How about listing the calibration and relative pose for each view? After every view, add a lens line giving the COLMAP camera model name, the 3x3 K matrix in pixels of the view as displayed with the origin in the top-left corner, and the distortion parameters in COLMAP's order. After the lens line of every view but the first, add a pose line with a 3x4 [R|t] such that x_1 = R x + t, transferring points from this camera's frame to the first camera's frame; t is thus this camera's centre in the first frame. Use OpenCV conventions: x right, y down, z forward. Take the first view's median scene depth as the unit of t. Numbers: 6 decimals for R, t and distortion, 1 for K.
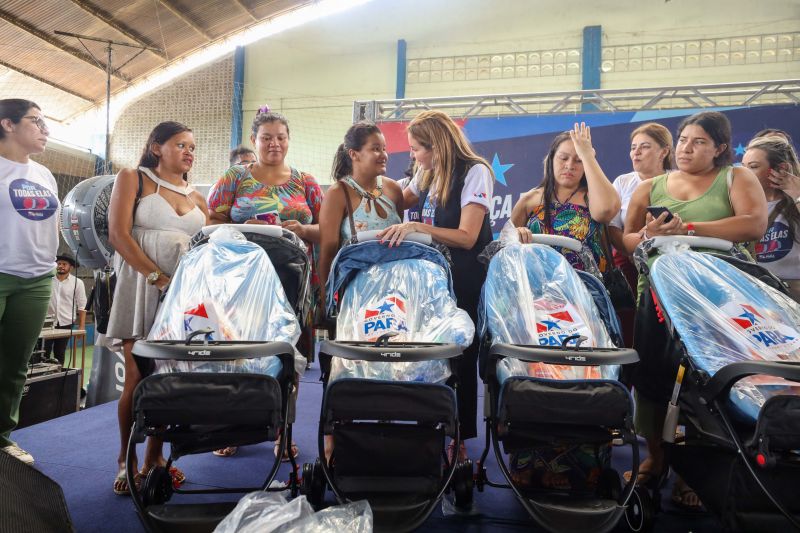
lens RADIAL K [[514.7, 0, 397.1], [0, 514.7, 266.6], [0, 0, 1]] dist [0.001484, 0.012026]
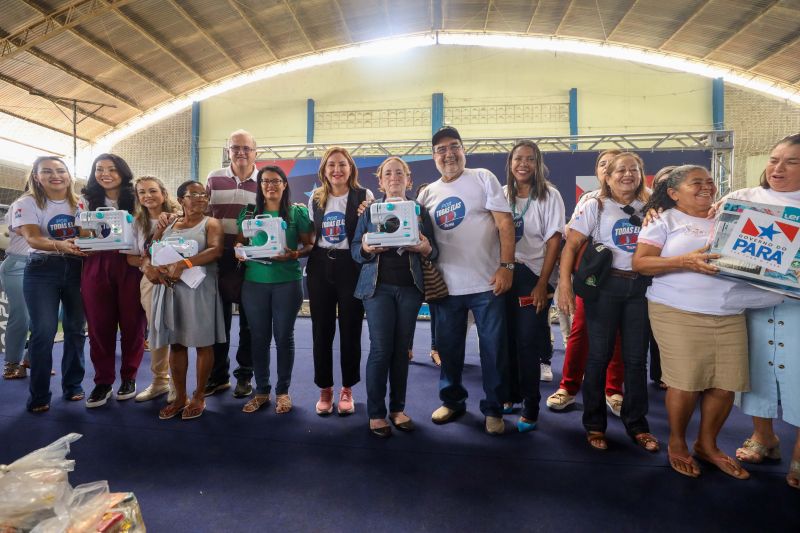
lens RADIAL K [[374.6, 0, 393.7], [0, 374.6, 258.6], [0, 0, 1]] dist [-0.038383, 0.011585]
pose [[0.994019, -0.020977, 0.107175, 0.495439], [0.021112, 0.999777, -0.000125, -0.001340], [-0.107149, 0.002387, 0.994240, -0.129787]]
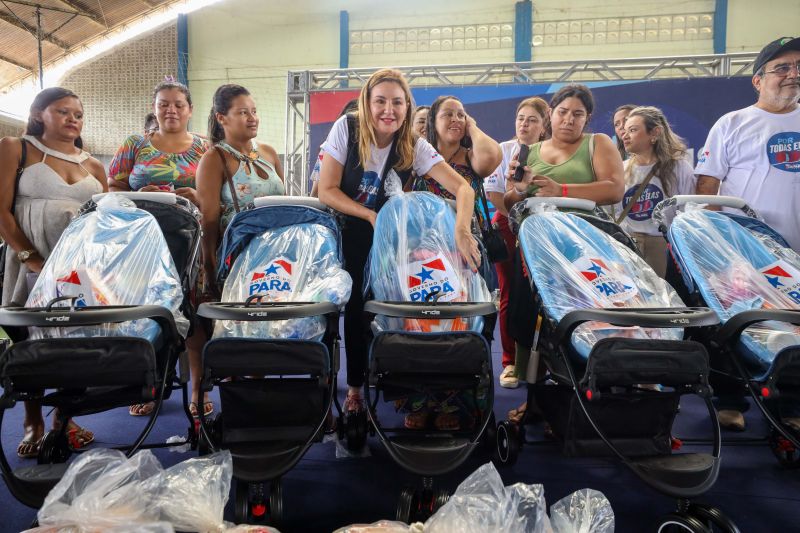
lens RADIAL K [[484.0, 0, 396.6], [0, 484.0, 266.5], [0, 0, 1]] dist [-0.007505, 0.011369]
pose [[0.995843, -0.024494, 0.087736, 0.069140], [0.018280, 0.997313, 0.070947, 0.003487], [-0.089238, -0.069048, 0.993614, 0.000602]]
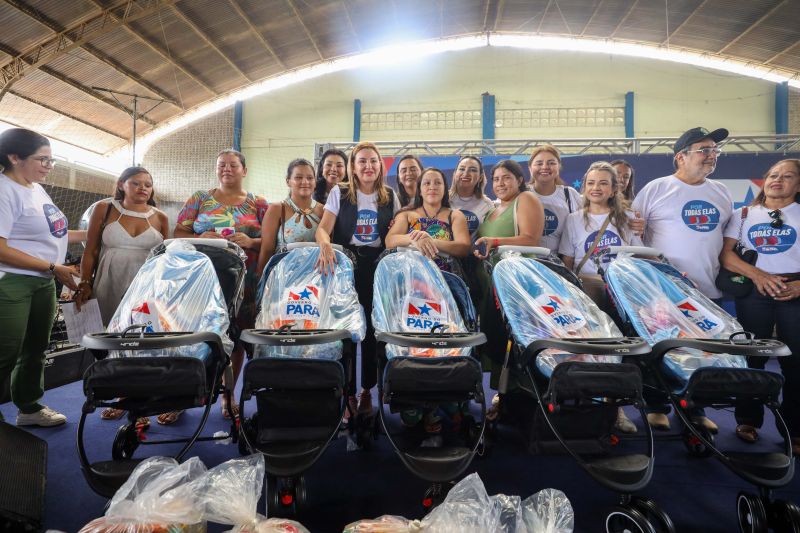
lens RADIAL K [[365.7, 0, 397.1], [0, 365.7, 266.4], [0, 0, 1]] dist [-0.035839, 0.010120]
pose [[0.995072, -0.007533, 0.098869, 0.065398], [0.006031, 0.999862, 0.015486, -0.012000], [-0.098972, -0.014813, 0.994980, 0.017887]]
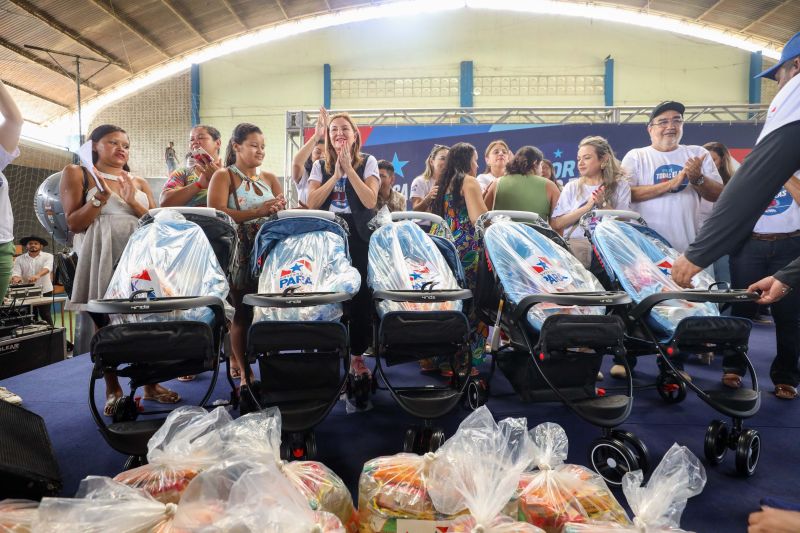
lens RADIAL K [[382.3, 0, 397.5], [0, 382.3, 266.6], [0, 0, 1]] dist [-0.033688, 0.010236]
pose [[0.985538, -0.036059, 0.165574, 0.034059], [0.023881, 0.996900, 0.074966, 0.003933], [-0.167764, -0.069928, 0.983344, -0.009851]]
